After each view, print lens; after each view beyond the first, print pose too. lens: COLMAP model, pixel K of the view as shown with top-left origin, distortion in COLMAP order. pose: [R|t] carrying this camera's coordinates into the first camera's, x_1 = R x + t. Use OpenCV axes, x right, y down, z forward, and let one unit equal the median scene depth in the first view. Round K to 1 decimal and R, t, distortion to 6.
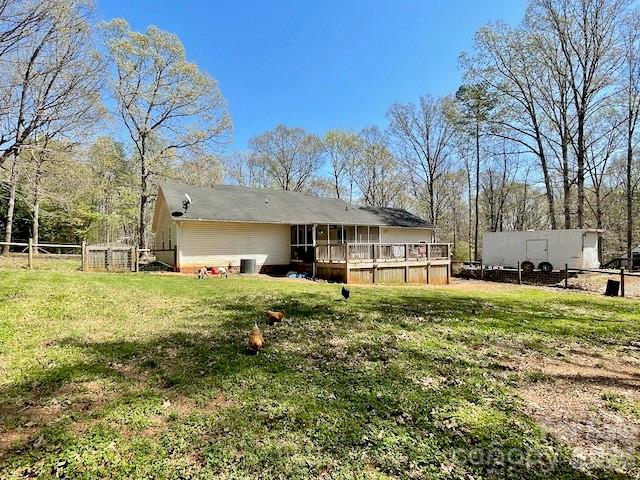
lens RADIAL K [[355.9, 0, 333.5], [0, 355.9, 238.5], [0, 0, 1]] dist [-0.002254, -0.000598]
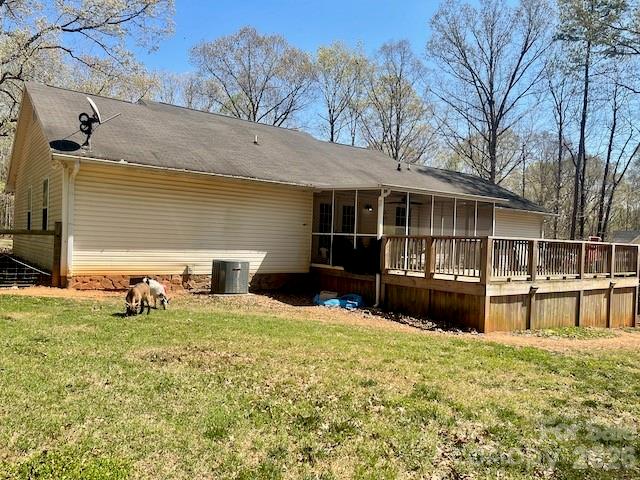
lens RADIAL K [[487.7, 0, 320.0], [0, 487.7, 240.0], [0, 0, 1]] dist [0.079518, -0.099082]
pose [[0.995781, 0.044035, 0.080502, -0.180433], [-0.046549, 0.998477, 0.029624, 0.008984], [-0.079075, -0.033246, 0.996314, 0.388981]]
